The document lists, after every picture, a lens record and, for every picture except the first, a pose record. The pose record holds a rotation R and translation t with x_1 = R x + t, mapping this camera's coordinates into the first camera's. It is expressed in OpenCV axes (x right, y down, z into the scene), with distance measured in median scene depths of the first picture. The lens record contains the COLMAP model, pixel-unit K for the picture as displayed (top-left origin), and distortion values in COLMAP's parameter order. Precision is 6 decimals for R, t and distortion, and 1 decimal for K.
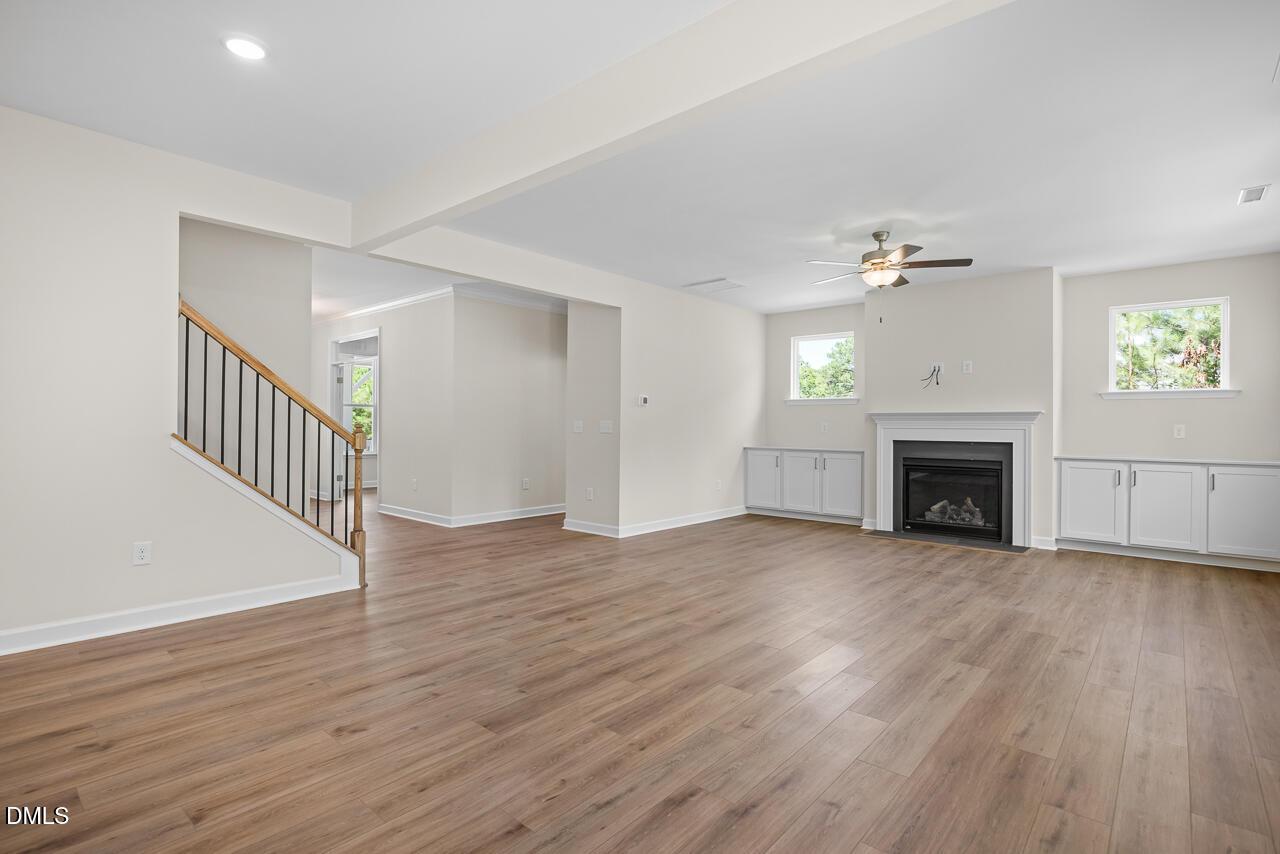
lens RADIAL K [[607.0, 0, 663.3], [0, 607.0, 421.8], [0, 0, 1]] dist [-0.005203, 0.000546]
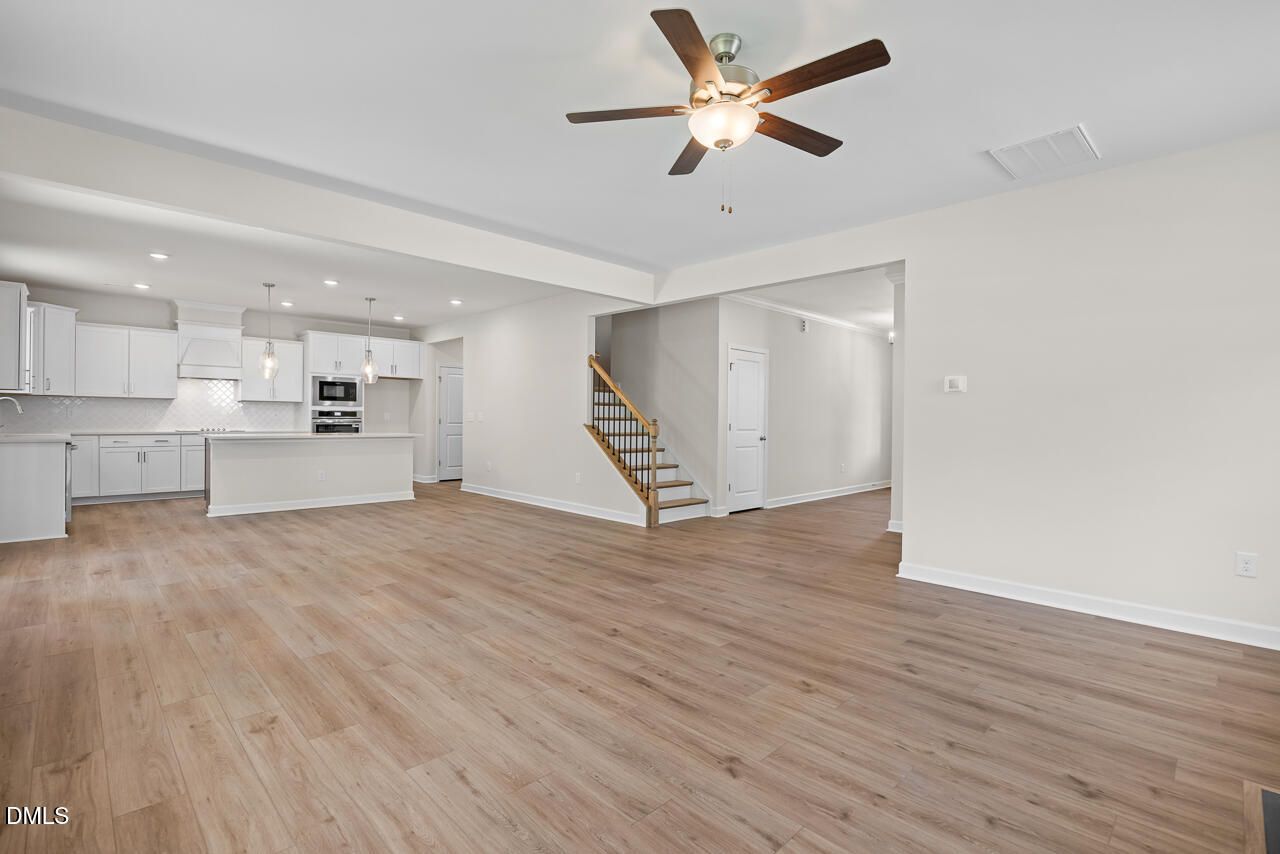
lens RADIAL K [[607.0, 0, 644.0], [0, 607.0, 418.2], [0, 0, 1]] dist [-0.005203, 0.000546]
pose [[-0.104930, -0.009210, -0.994437, 1.199473], [-0.004725, 0.999950, -0.008762, 0.016792], [0.994468, 0.003779, -0.104969, 1.354715]]
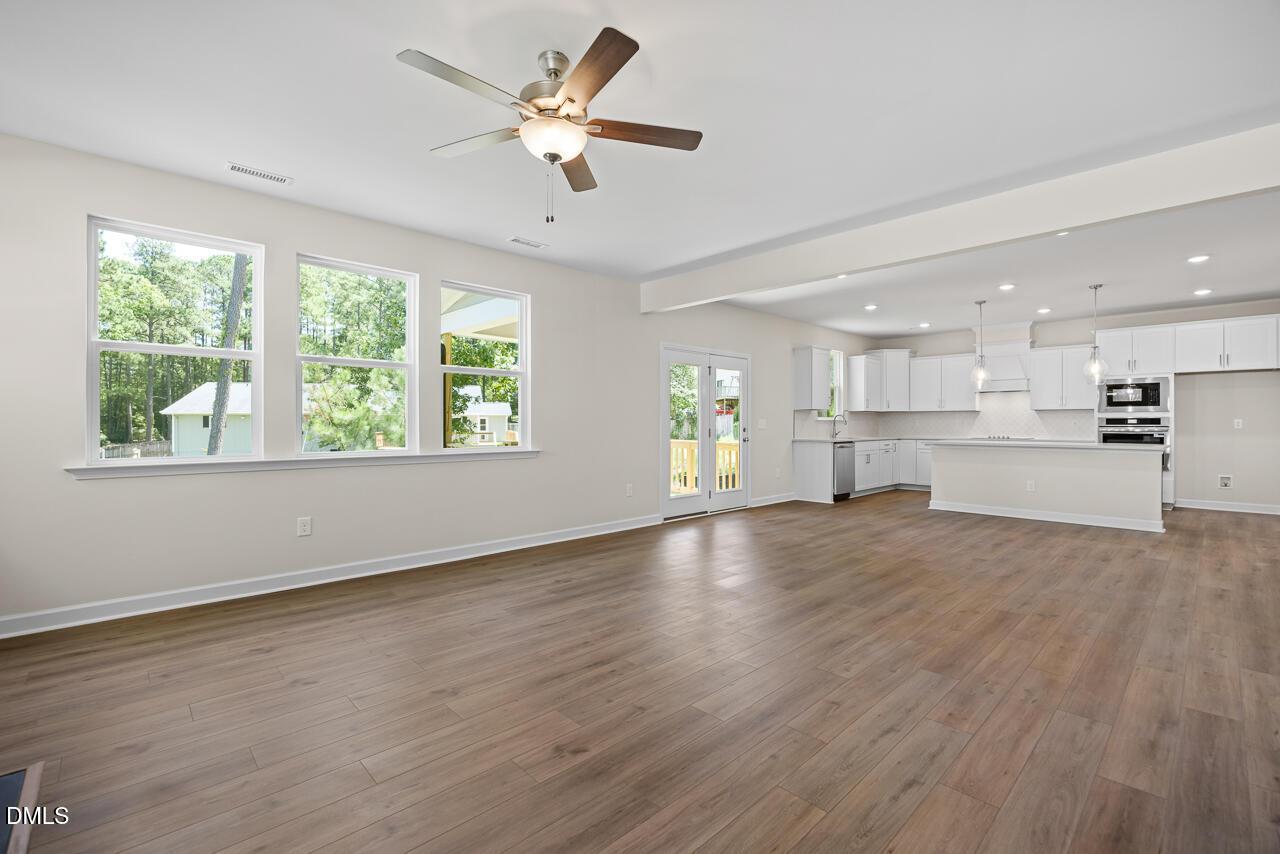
lens RADIAL K [[558.8, 0, 640.1], [0, 558.8, 428.1], [0, 0, 1]] dist [-0.002839, -0.000243]
pose [[-0.991939, -0.009024, 0.126391, 0.297161], [-0.008454, 0.999952, 0.005046, 0.011518], [-0.126430, 0.003937, -0.991968, 2.024794]]
